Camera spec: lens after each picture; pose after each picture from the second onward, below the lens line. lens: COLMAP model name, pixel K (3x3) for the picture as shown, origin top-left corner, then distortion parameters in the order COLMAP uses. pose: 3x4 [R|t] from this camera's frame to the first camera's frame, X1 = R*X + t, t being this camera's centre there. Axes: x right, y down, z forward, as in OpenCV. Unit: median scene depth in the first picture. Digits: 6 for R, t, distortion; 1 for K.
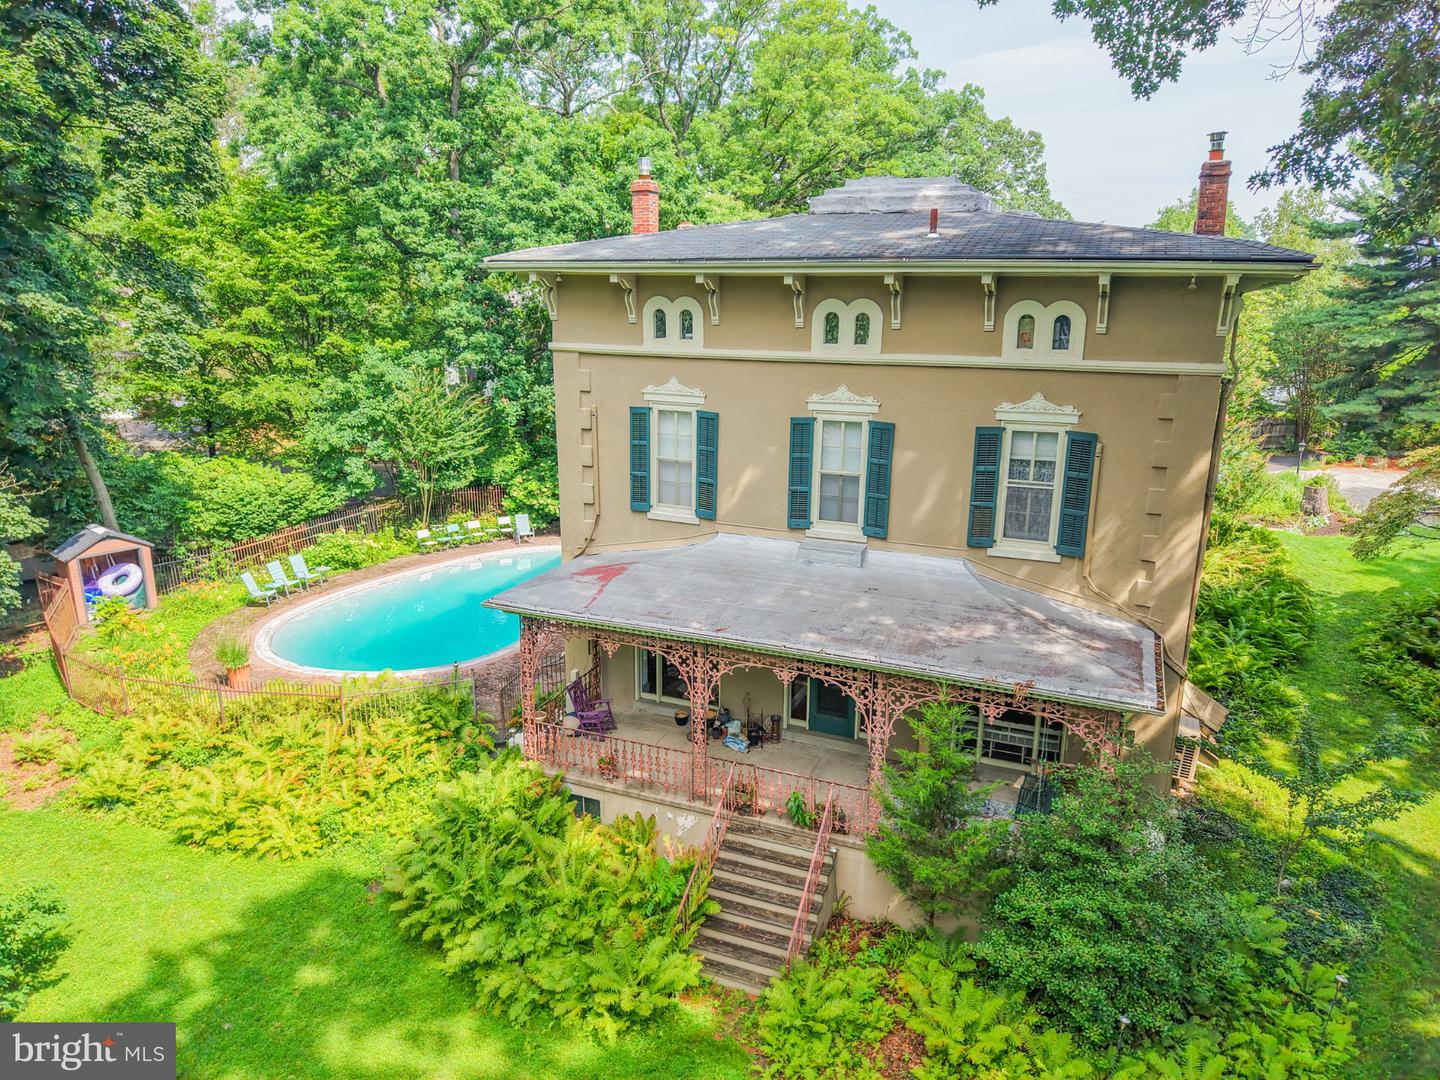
lens RADIAL K [[964.3, 0, 713.7], [0, 964.3, 530.5], [0, 0, 1]] dist [0.027057, -0.025872]
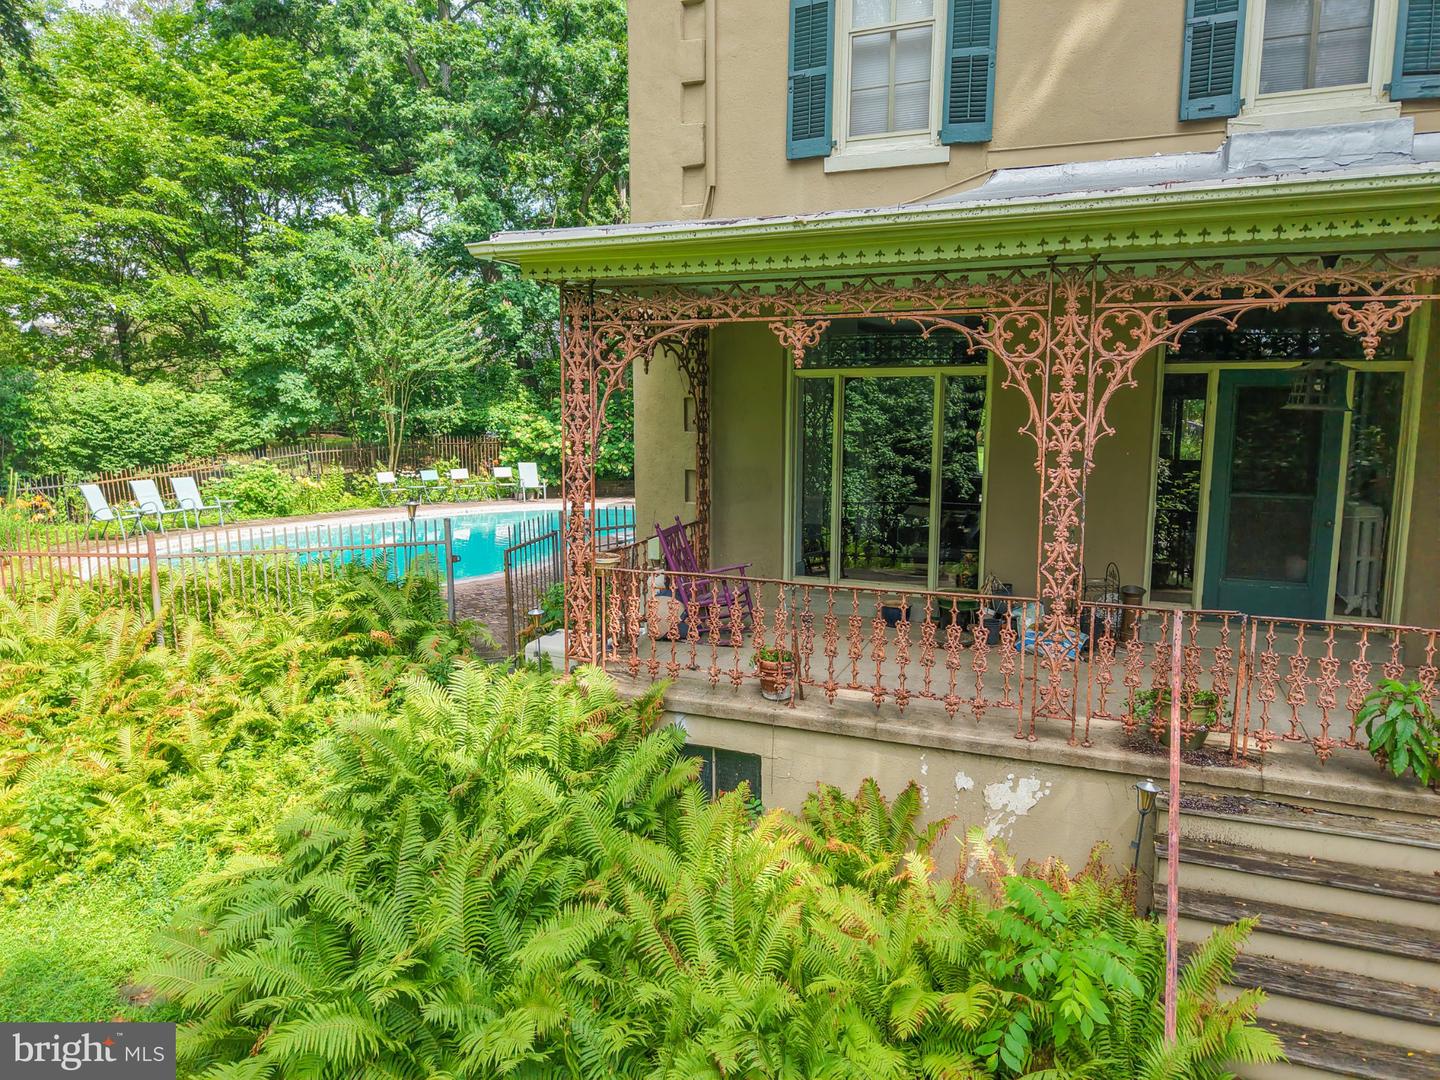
lens RADIAL K [[964.3, 0, 716.8], [0, 964.3, 537.6], [0, 0, 1]] dist [0.027057, -0.025872]
pose [[0.999907, -0.003036, 0.013330, -0.139961], [0.004421, 0.994451, -0.105111, 0.230951], [-0.012937, 0.105160, 0.994371, 0.597657]]
